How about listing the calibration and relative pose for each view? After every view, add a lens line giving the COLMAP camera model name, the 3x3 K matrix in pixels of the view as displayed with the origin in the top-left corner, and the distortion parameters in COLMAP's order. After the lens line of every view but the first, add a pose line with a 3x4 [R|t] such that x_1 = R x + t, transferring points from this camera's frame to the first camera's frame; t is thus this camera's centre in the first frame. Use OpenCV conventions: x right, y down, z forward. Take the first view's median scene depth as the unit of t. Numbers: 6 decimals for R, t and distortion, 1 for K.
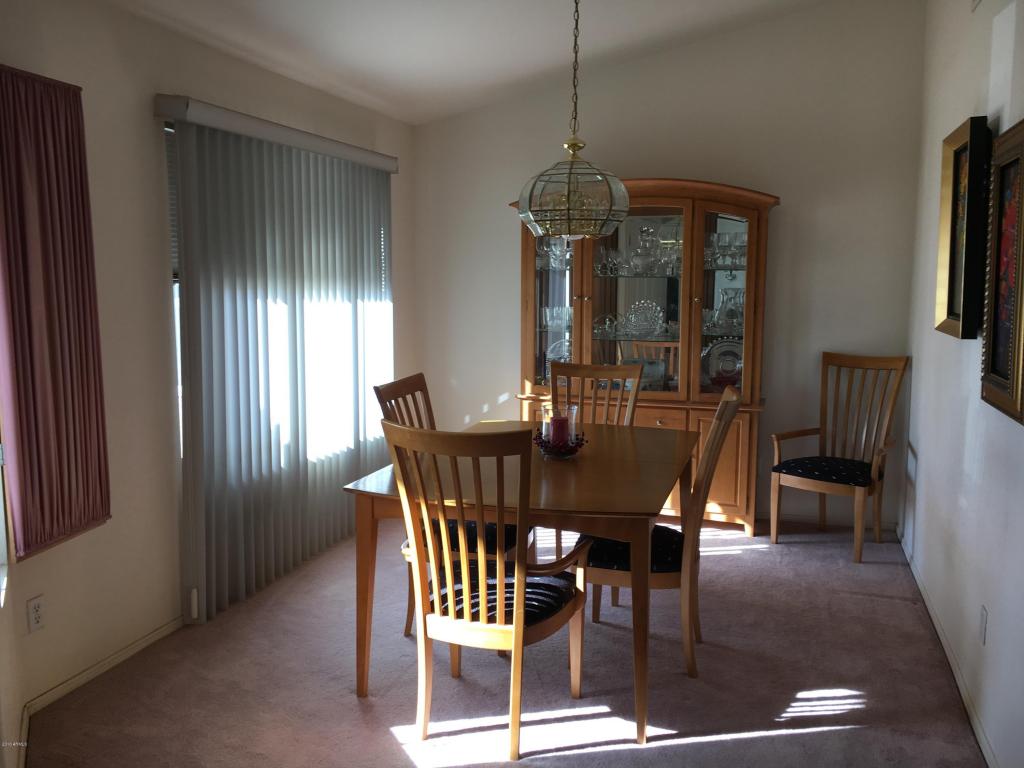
lens RADIAL K [[870.5, 0, 512.0], [0, 870.5, 384.0], [0, 0, 1]] dist [0.048952, 0.001784]
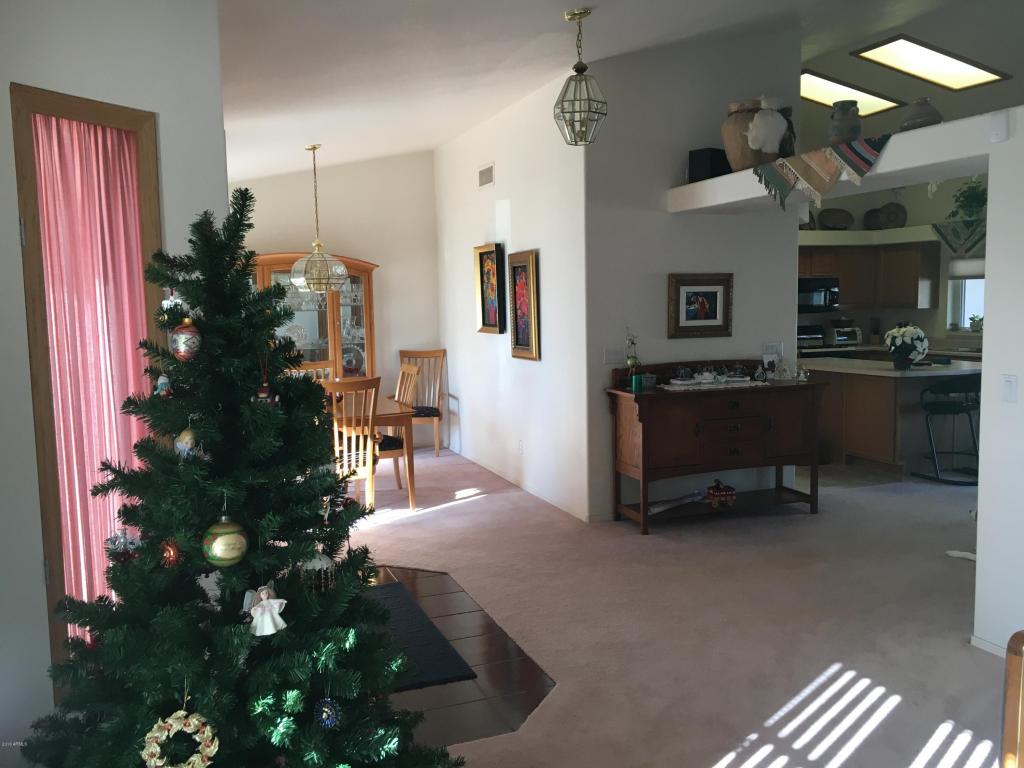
lens RADIAL K [[871.5, 0, 512.0], [0, 871.5, 384.0], [0, 0, 1]] dist [0.044089, -0.007543]
pose [[0.787170, -0.078718, 0.611692, -0.665650], [0.096324, 0.995341, 0.004133, 0.055819], [-0.609168, 0.055667, 0.791085, -0.642545]]
